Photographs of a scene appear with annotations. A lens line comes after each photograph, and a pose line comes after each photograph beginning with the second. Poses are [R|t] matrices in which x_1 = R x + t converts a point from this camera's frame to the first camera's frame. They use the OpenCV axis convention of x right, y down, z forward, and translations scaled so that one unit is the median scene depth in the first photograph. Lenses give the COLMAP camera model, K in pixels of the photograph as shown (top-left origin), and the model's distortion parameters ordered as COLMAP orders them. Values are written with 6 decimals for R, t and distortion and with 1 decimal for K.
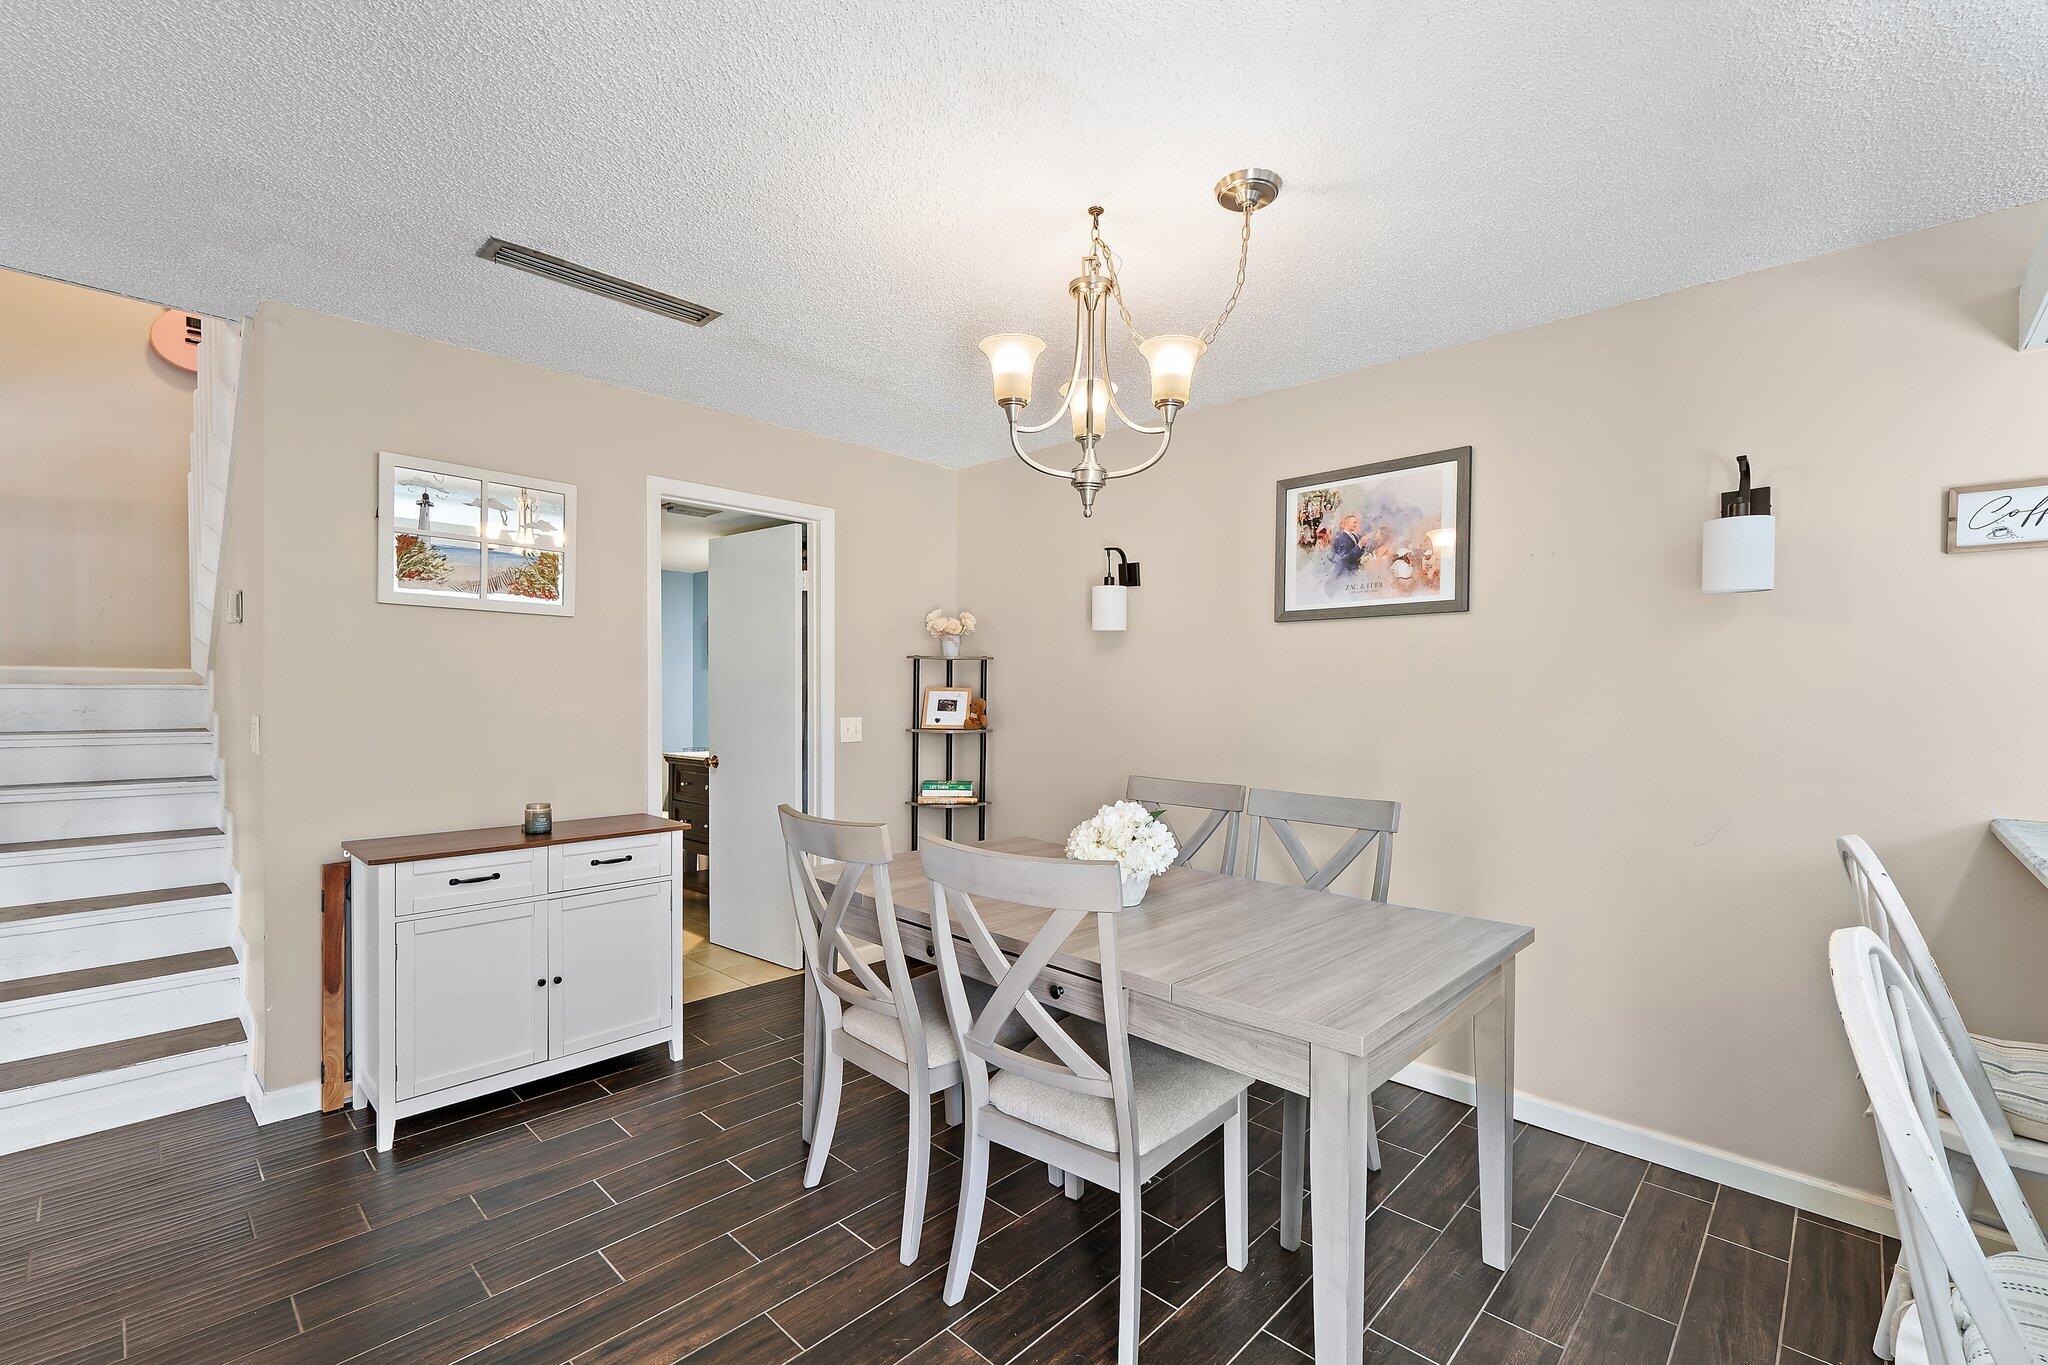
lens RADIAL K [[866.6, 0, 1031.9], [0, 866.6, 704.4], [0, 0, 1]] dist [0.008319, -0.001360]
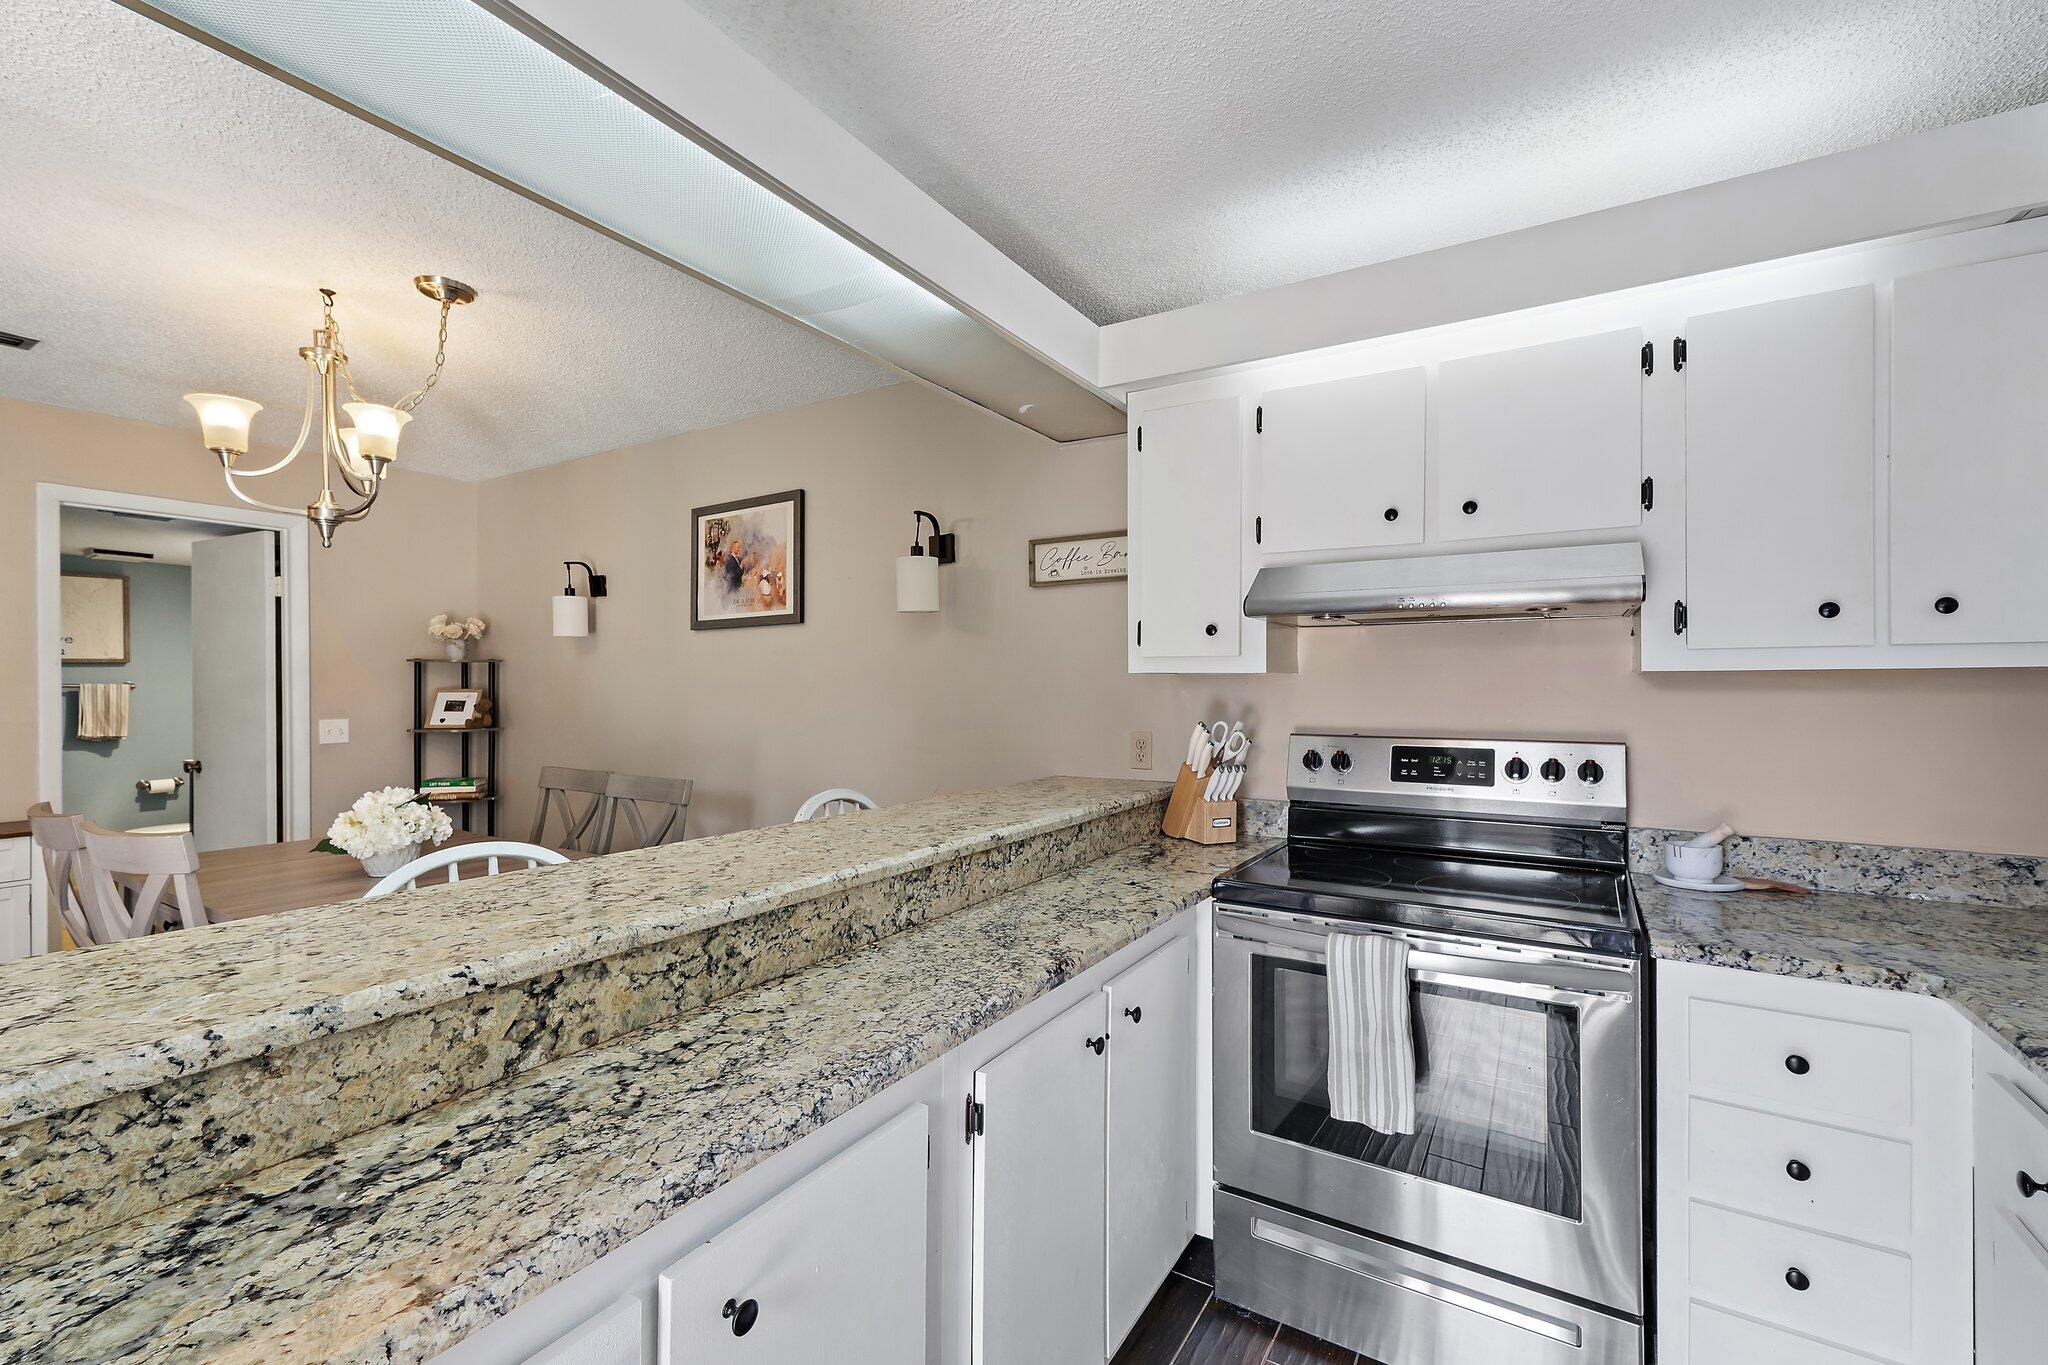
lens RADIAL K [[866.6, 0, 1031.9], [0, 866.6, 686.4], [0, 0, 1]] dist [0.008319, -0.001360]
pose [[0.977446, -0.015262, 0.210634, 0.491058], [0.017938, 0.999781, -0.010798, 0.001648], [-0.210423, 0.014333, 0.977505, -0.237152]]
